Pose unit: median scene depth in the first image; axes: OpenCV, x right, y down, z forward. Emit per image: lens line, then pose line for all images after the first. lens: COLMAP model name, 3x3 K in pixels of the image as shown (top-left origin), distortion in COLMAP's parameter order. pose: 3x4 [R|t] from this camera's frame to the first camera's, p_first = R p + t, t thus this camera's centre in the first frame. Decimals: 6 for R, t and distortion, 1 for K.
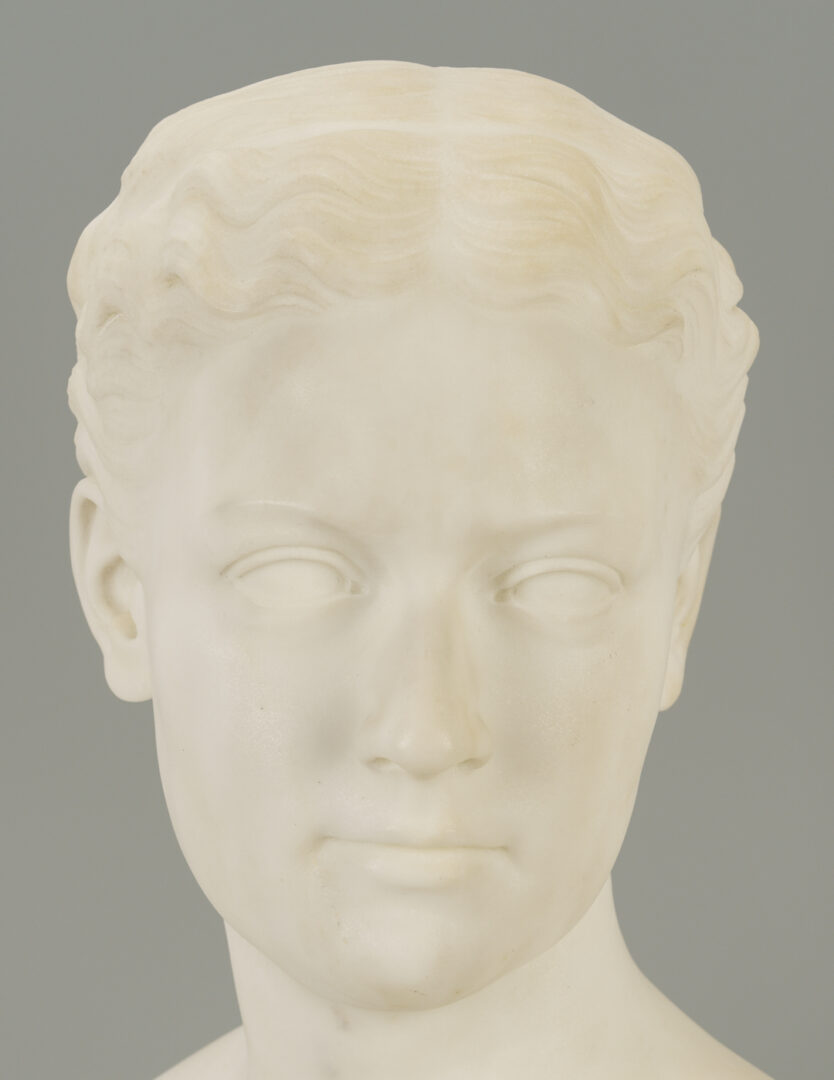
lens RADIAL K [[4870.0, 0, 417.0], [0, 4870.0, 540.0], [0, 0, 1]] dist [-0.047011, 0.073976]
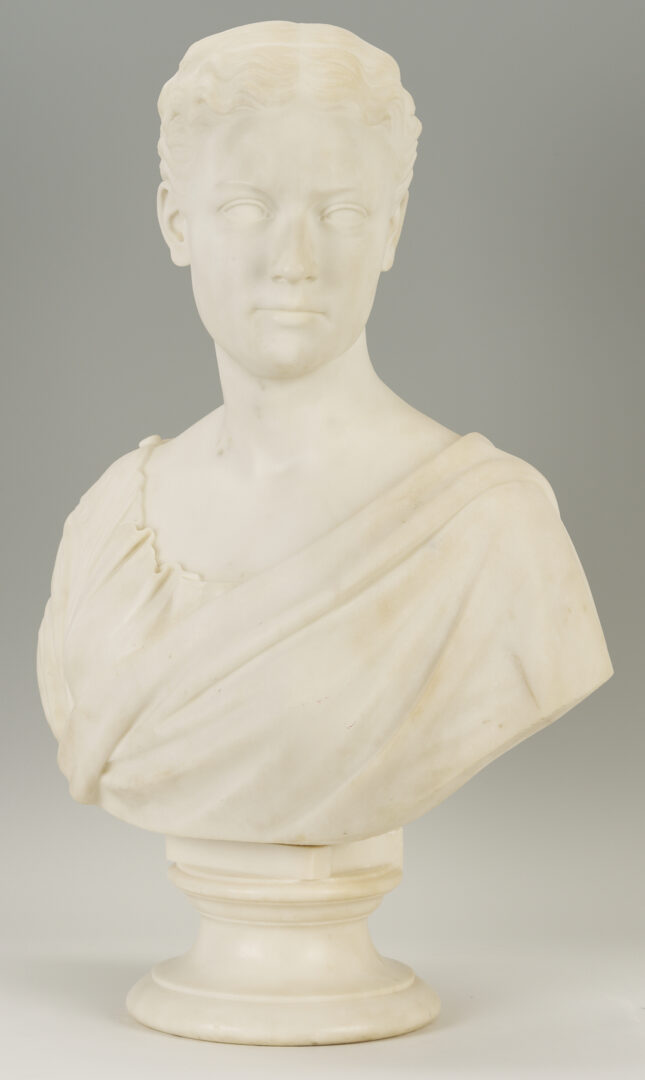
lens RADIAL K [[4389.0, 0, 322.5], [0, 4389.0, 540.0], [0, 0, 1]] dist [-0.080693, -0.711443]
pose [[0.999984, 0.001652, 0.005328, 0.004760], [-0.001703, 0.999953, 0.009540, 0.166088], [-0.005312, -0.009549, 0.999940, -1.426348]]
